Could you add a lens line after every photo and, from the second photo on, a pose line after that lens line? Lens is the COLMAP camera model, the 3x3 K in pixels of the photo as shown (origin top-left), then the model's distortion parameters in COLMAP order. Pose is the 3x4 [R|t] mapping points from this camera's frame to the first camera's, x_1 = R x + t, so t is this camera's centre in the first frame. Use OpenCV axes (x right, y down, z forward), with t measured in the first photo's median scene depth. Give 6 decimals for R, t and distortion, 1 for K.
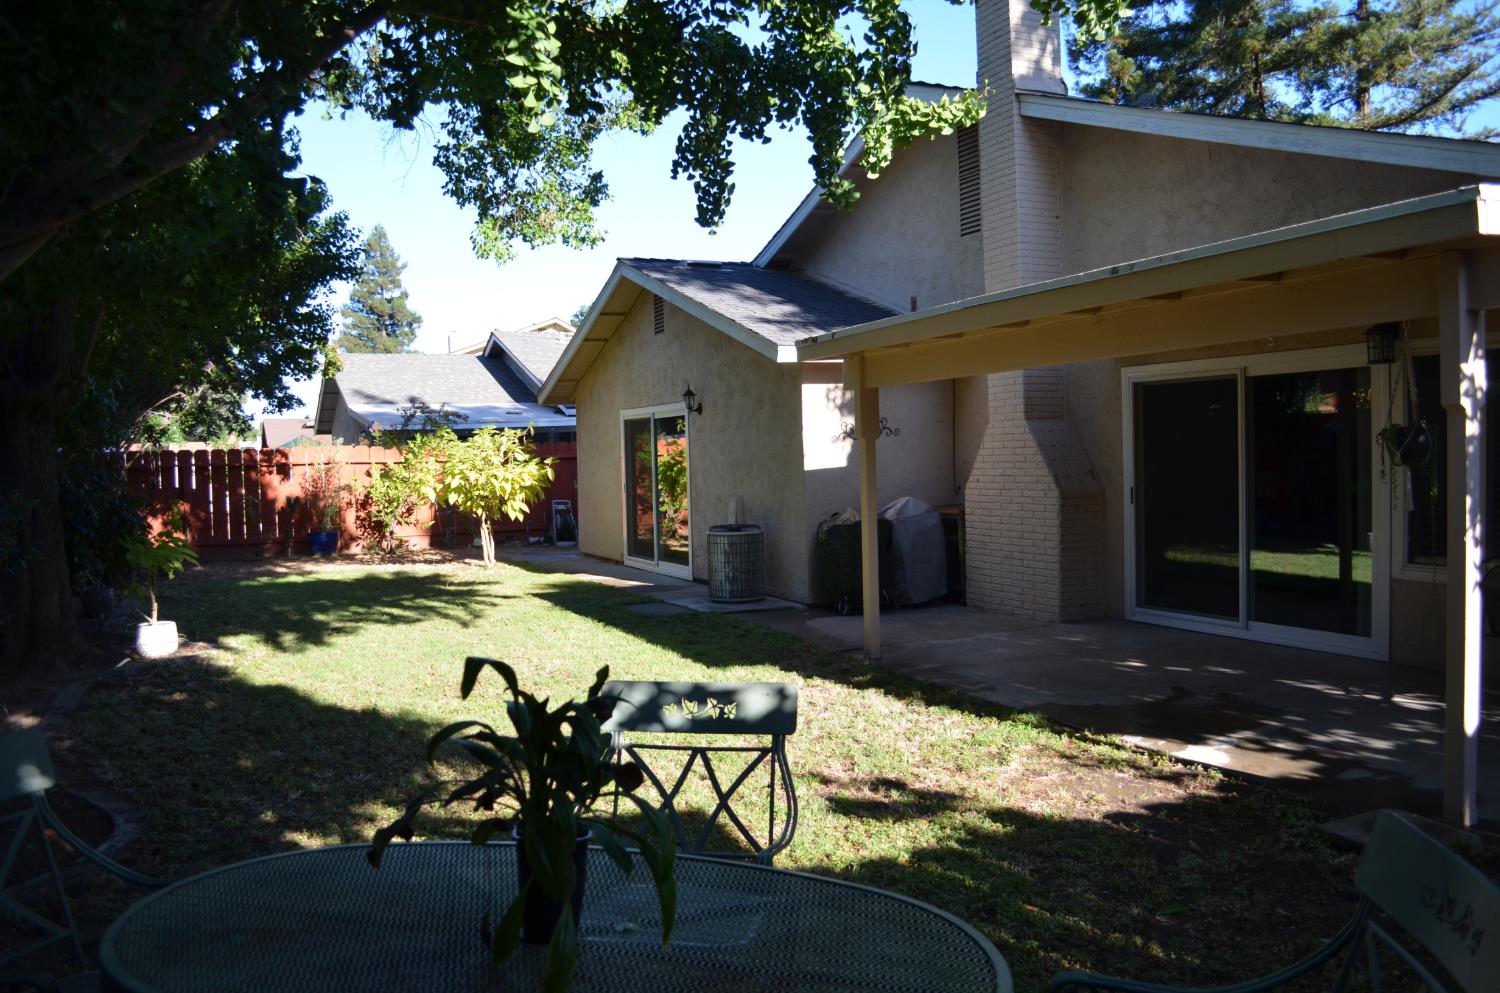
lens RADIAL K [[1187.7, 0, 756.5], [0, 1187.7, 508.4], [0, 0, 1]] dist [-0.073529, 0.001559]
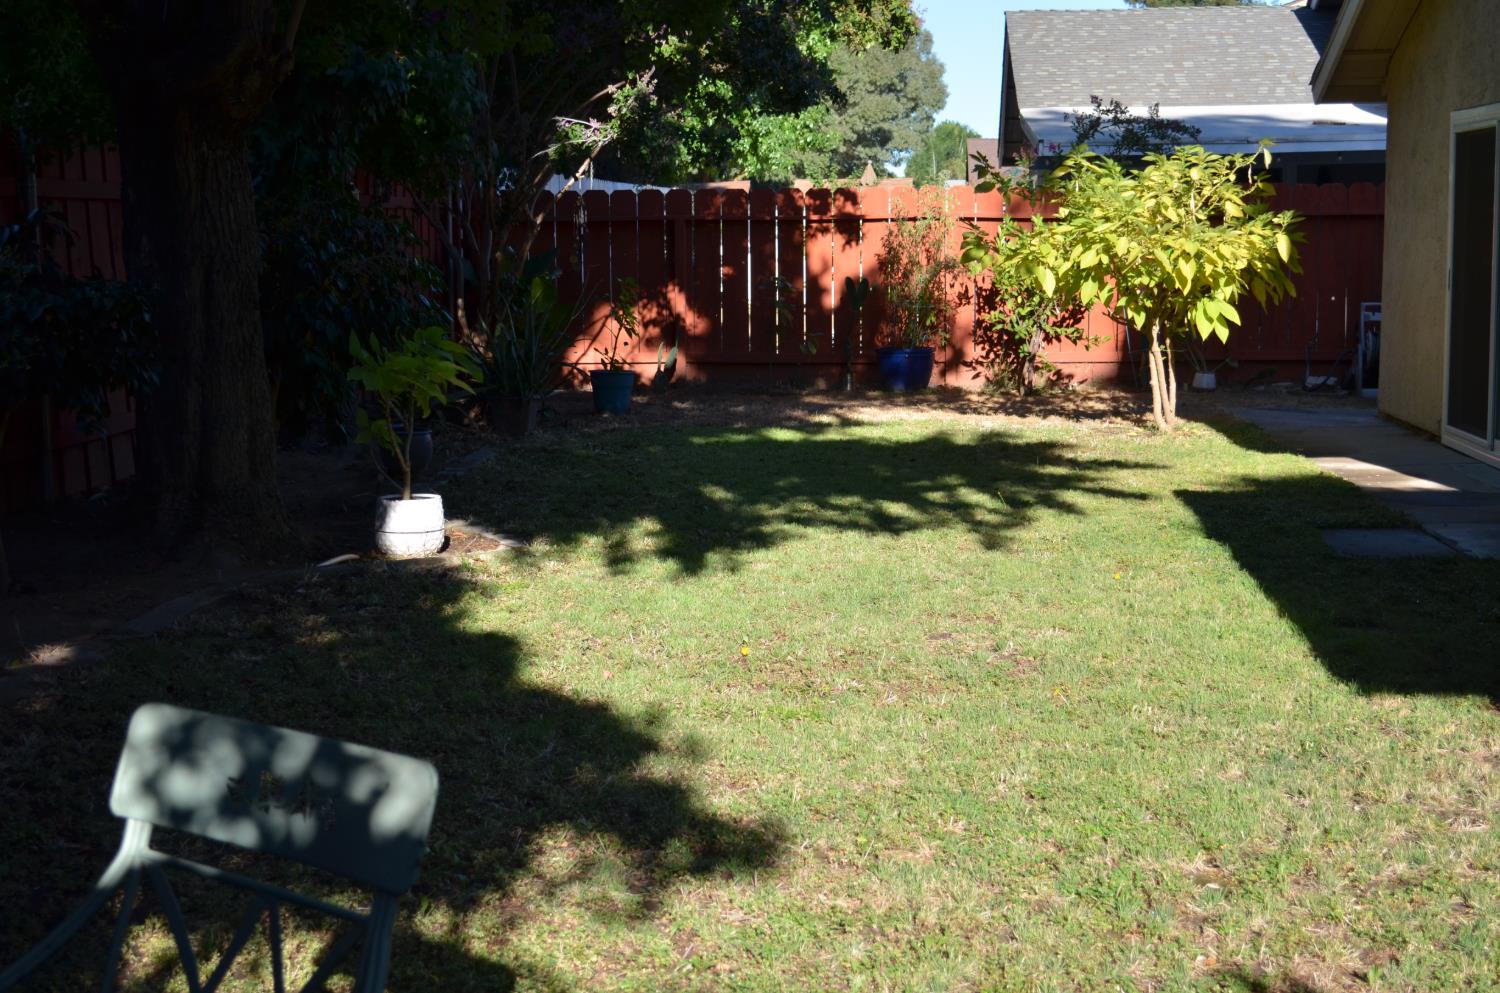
lens RADIAL K [[2278.8, 0, 750.0], [0, 2278.8, 496.5], [0, 0, 1]] dist [-0.024190, 0.111208]
pose [[0.871691, 0.072880, -0.484607, 0.093476], [-0.034031, 0.995495, 0.088500, -0.002273], [0.488873, -0.060653, 0.870244, 0.078490]]
